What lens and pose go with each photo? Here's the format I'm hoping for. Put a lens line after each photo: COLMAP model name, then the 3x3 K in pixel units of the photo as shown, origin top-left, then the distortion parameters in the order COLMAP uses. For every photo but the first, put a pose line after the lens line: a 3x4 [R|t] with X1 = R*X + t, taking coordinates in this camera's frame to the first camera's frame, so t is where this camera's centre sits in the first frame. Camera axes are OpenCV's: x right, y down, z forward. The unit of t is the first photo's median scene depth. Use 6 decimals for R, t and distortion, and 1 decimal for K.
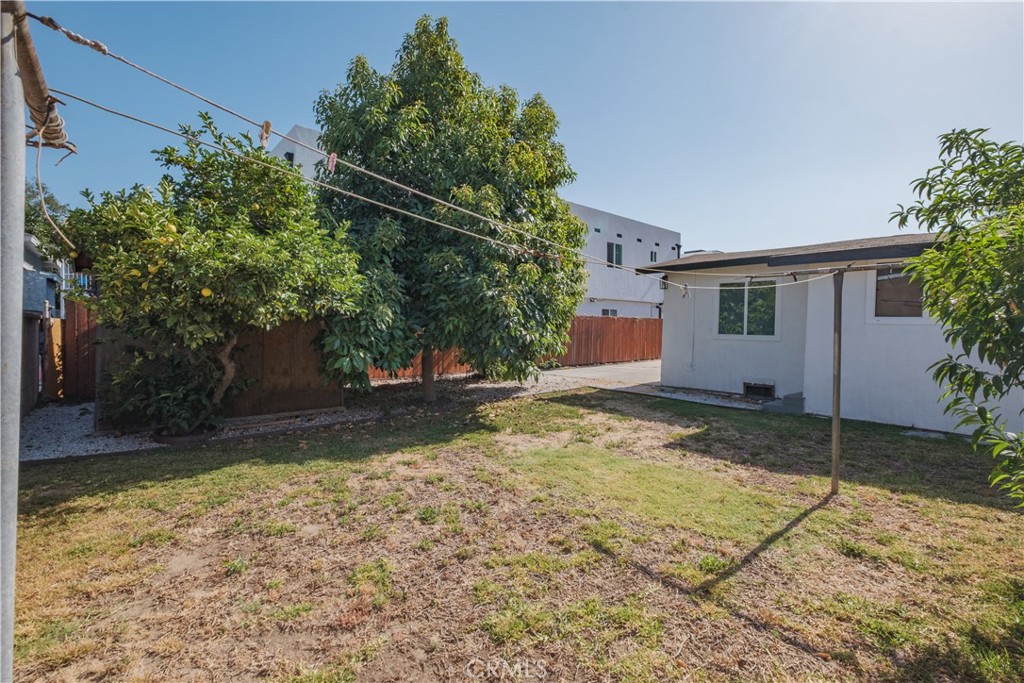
lens RADIAL K [[455.8, 0, 504.4], [0, 455.8, 334.8], [0, 0, 1]] dist [0.000490, 0.000751]
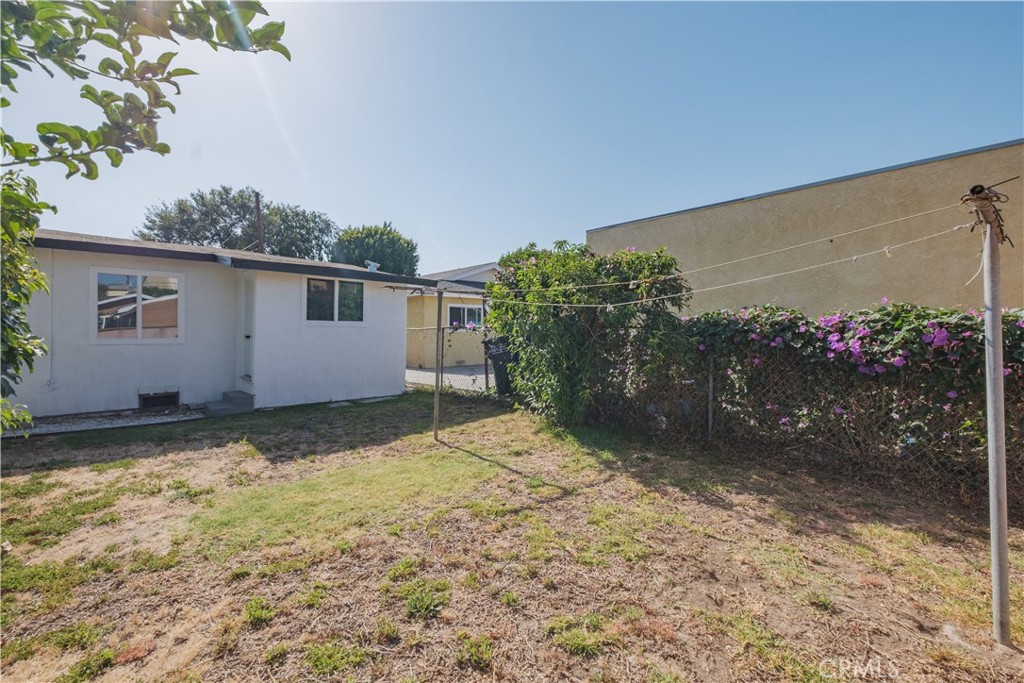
lens RADIAL K [[455.8, 0, 504.4], [0, 455.8, 334.8], [0, 0, 1]] dist [0.000490, 0.000751]
pose [[-0.016015, -0.013141, 0.999785, -0.677369], [0.017689, 0.999753, 0.013424, -0.009541], [-0.999715, 0.017900, -0.015778, 0.710207]]
